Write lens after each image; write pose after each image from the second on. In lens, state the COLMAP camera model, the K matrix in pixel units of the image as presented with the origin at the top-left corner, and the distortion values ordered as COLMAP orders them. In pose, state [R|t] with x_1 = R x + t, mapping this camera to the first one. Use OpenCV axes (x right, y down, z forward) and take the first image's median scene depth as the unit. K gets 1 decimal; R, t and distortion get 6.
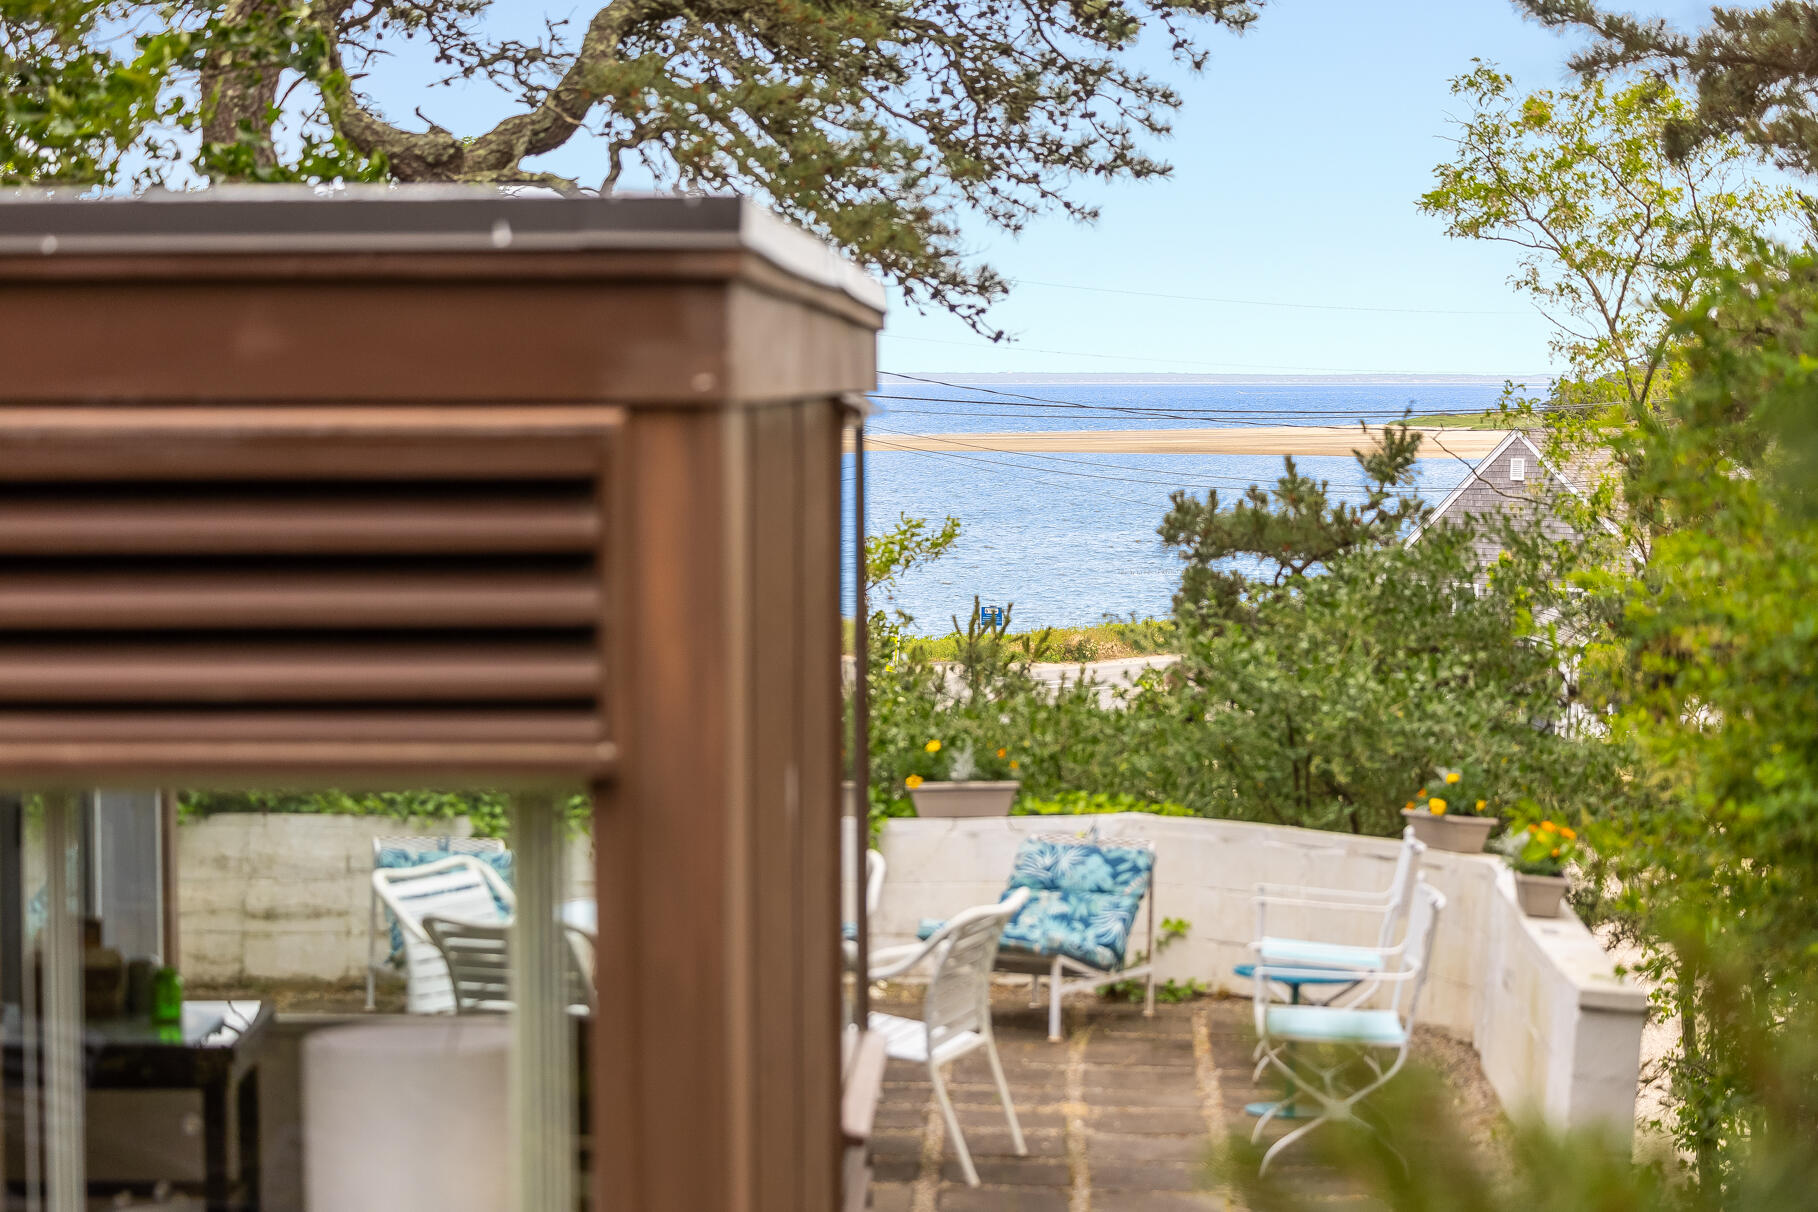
lens RADIAL K [[4182.2, 0, 914.8], [0, 4182.2, 607.1], [0, 0, 1]] dist [-0.071295, 0.000000]
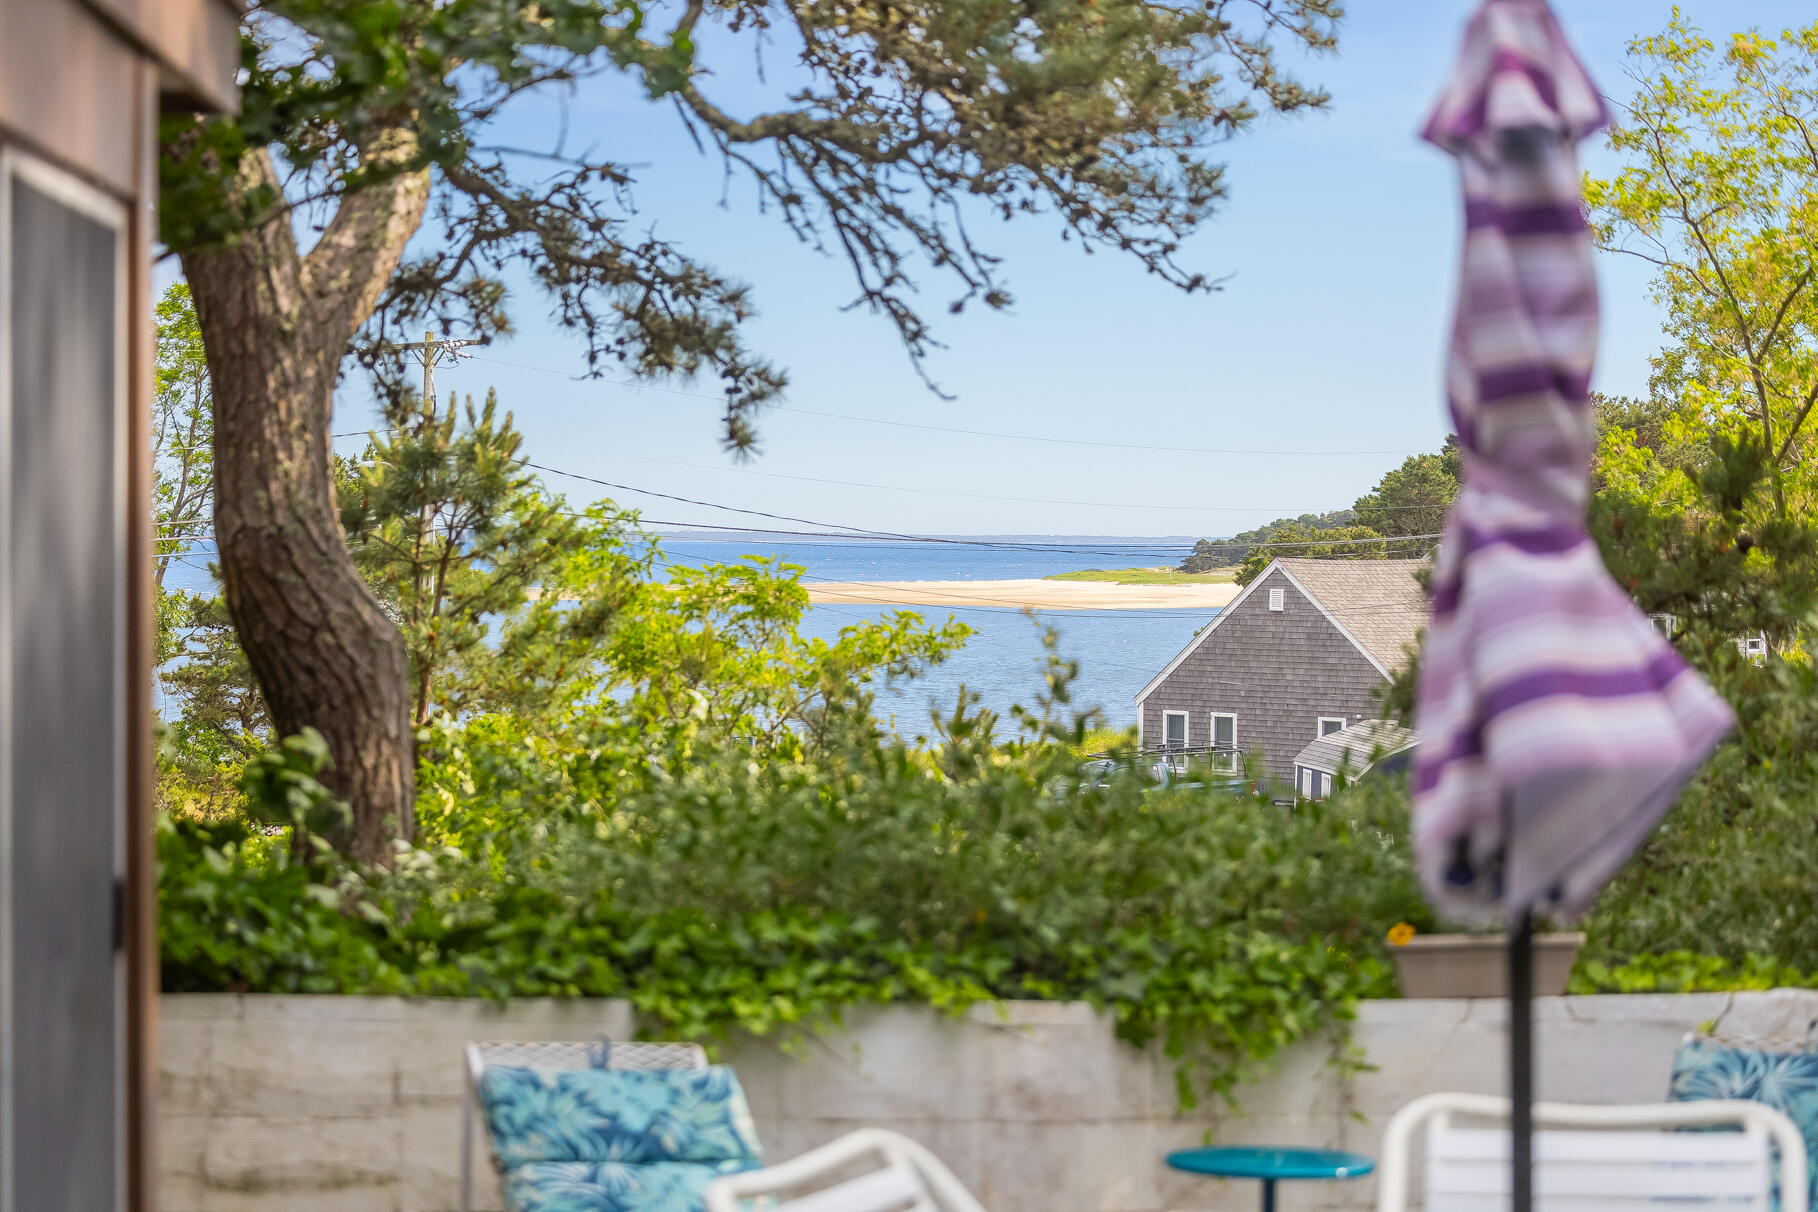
lens RADIAL K [[3813.5, 0, 899.7], [0, 3813.5, 606.2], [0, 0, 1]] dist [-0.043900, 0.000000]
pose [[0.996393, 0.006007, 0.084648, -0.117645], [-0.003165, 0.999428, -0.033664, 0.015881], [-0.084802, 0.033275, 0.995842, 0.519668]]
